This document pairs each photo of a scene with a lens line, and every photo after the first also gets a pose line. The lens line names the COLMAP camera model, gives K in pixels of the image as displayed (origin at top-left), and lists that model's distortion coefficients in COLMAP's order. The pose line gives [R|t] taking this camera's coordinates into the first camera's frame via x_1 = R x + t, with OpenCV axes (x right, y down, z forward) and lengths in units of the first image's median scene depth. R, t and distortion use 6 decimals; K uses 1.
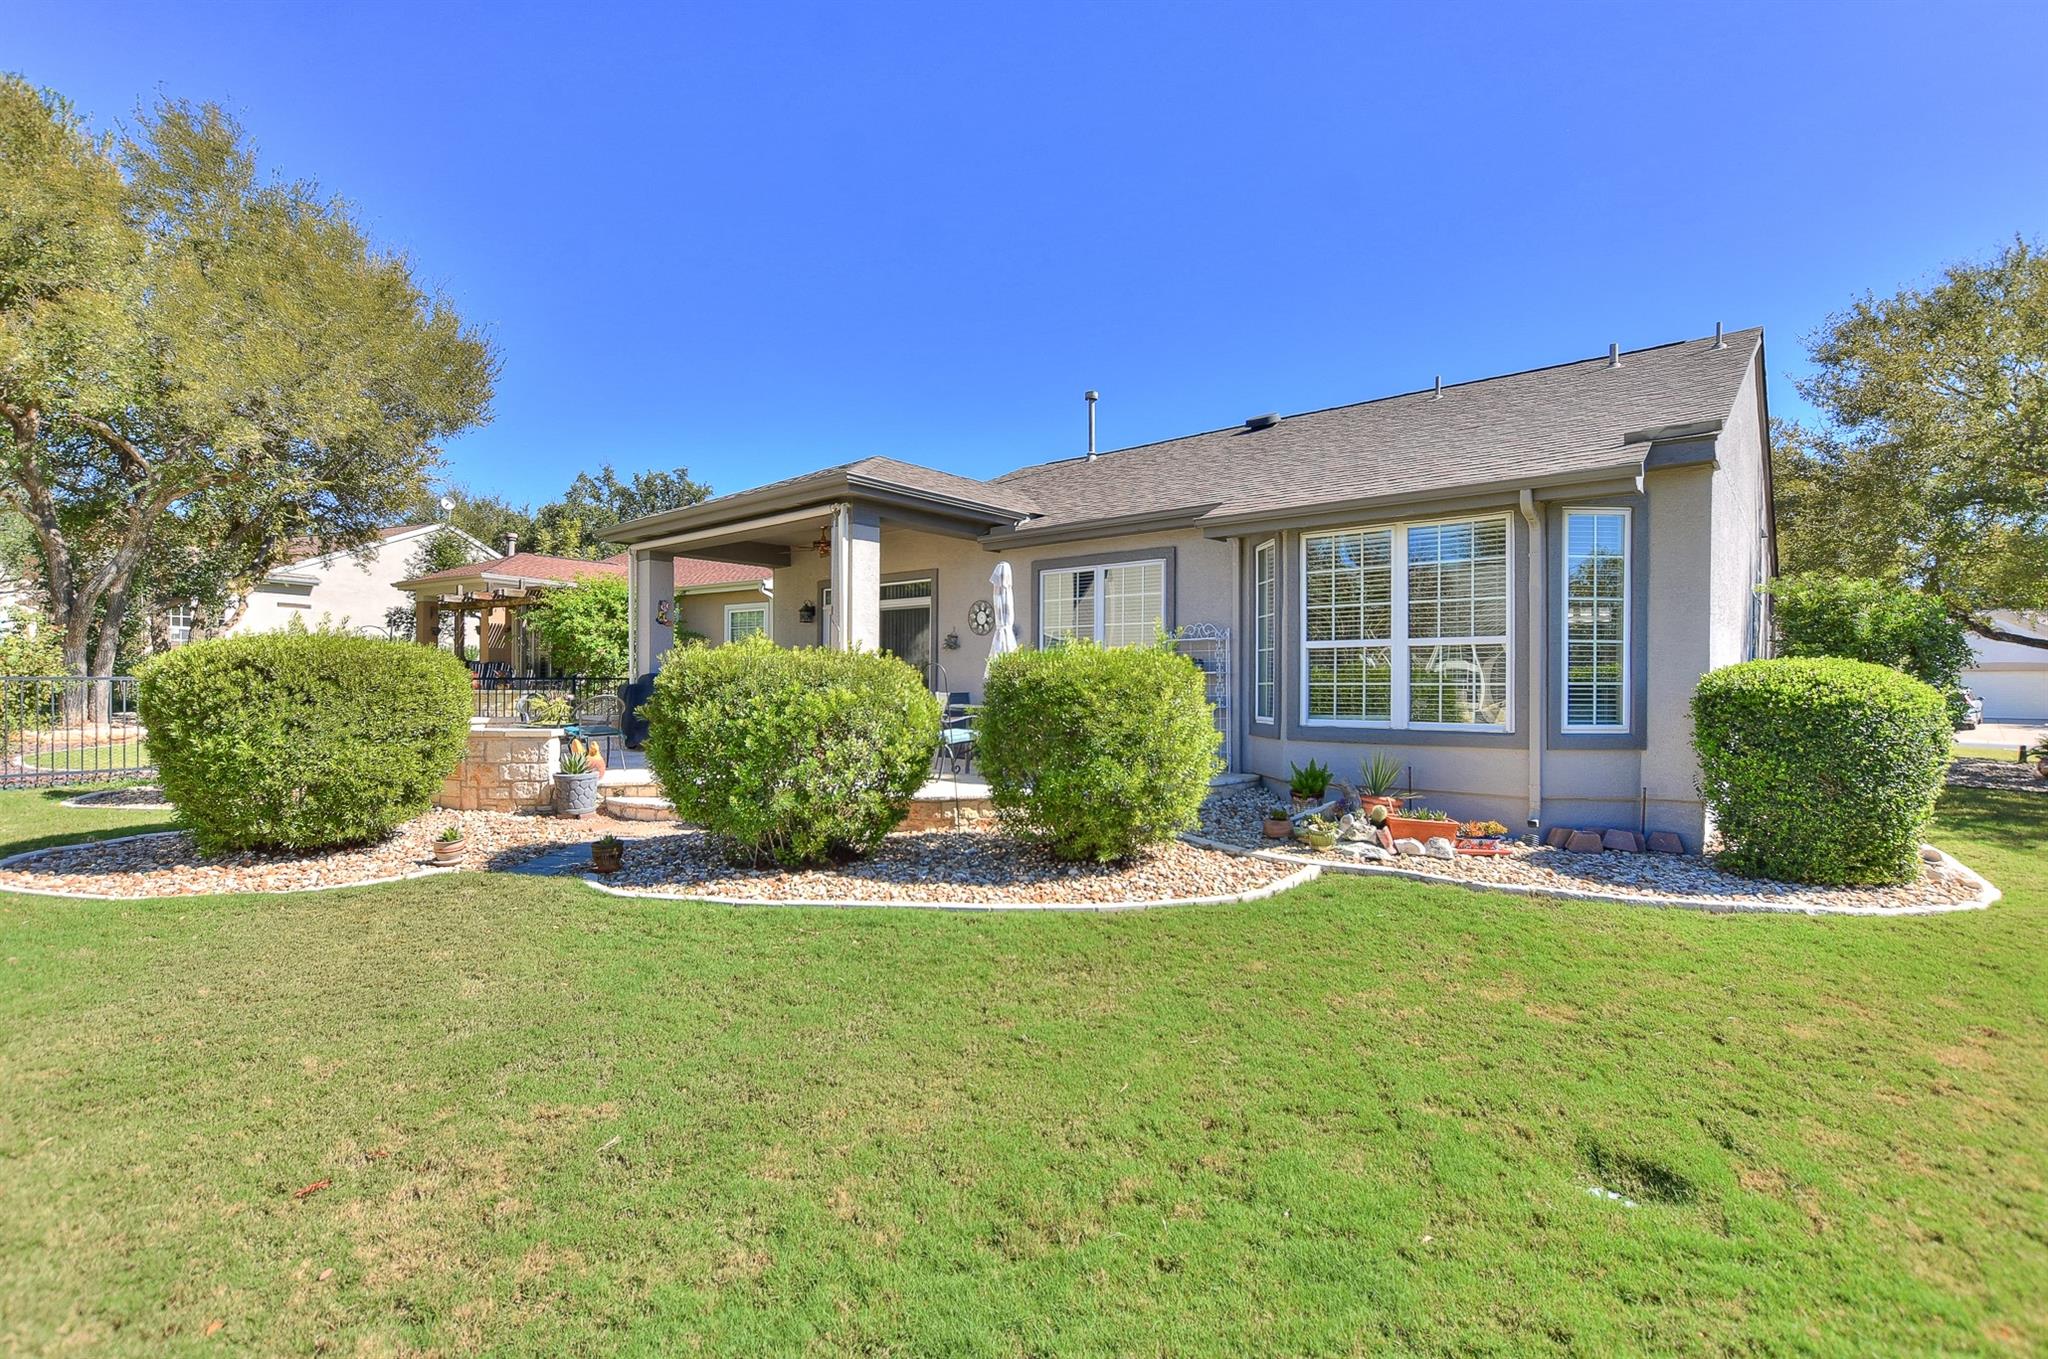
lens RADIAL K [[942.2, 0, 1003.3], [0, 942.2, 682.3], [0, 0, 1]] dist [-0.017454, 0.000036]
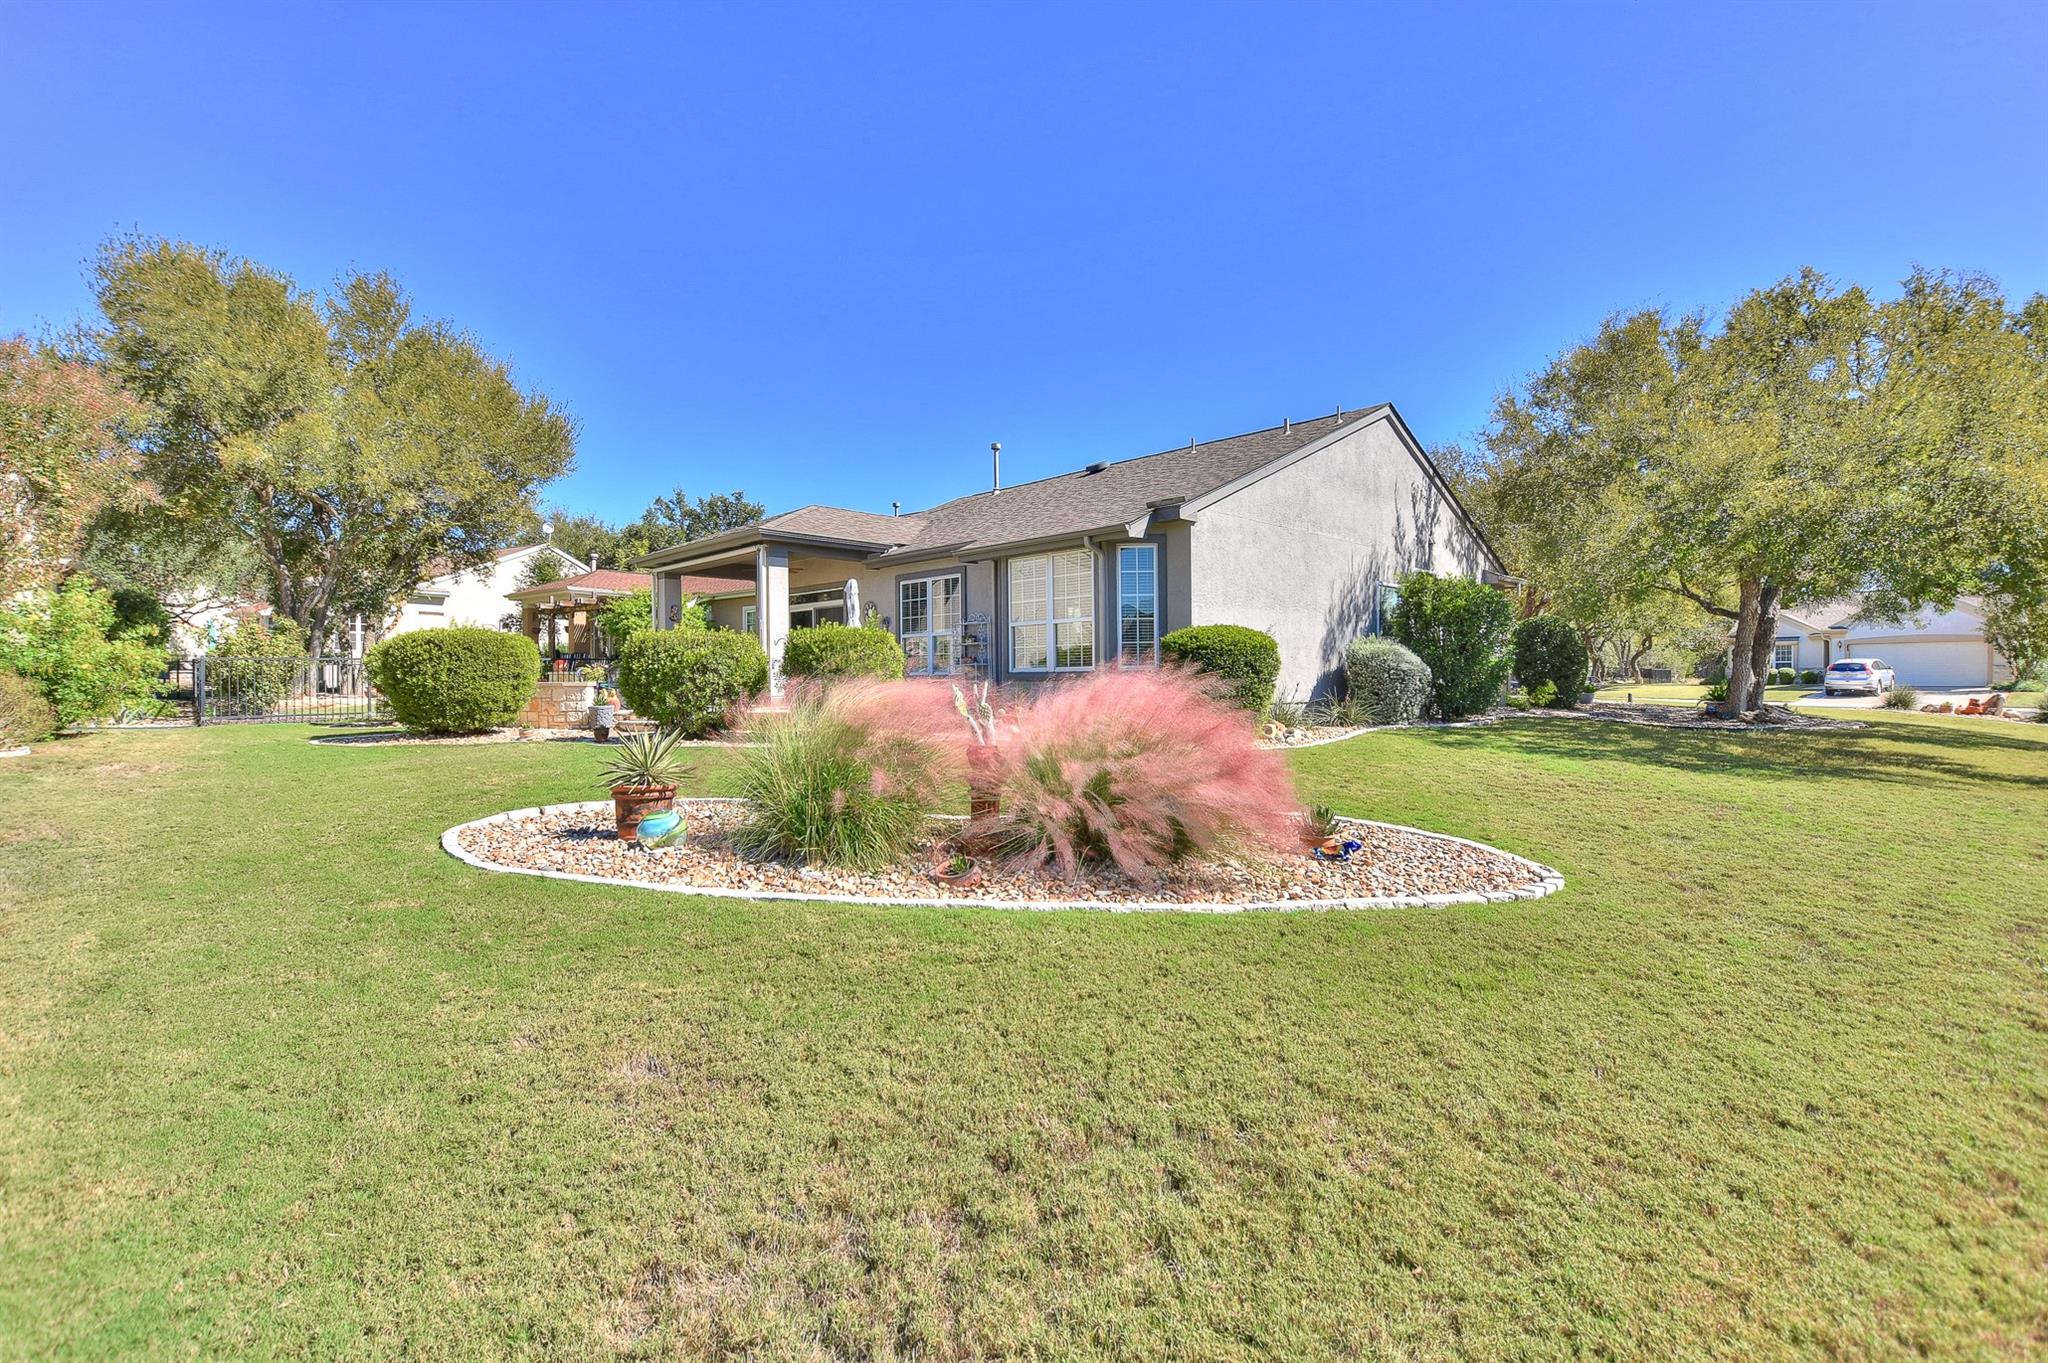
lens RADIAL K [[956.9, 0, 1025.4], [0, 956.9, 660.0], [0, 0, 1]] dist [-0.017716, 0.000704]
pose [[0.996412, -0.015920, -0.083128, 0.217576], [0.014419, 0.999723, -0.018624, 0.024596], [0.083402, 0.017358, 0.996365, -0.316993]]
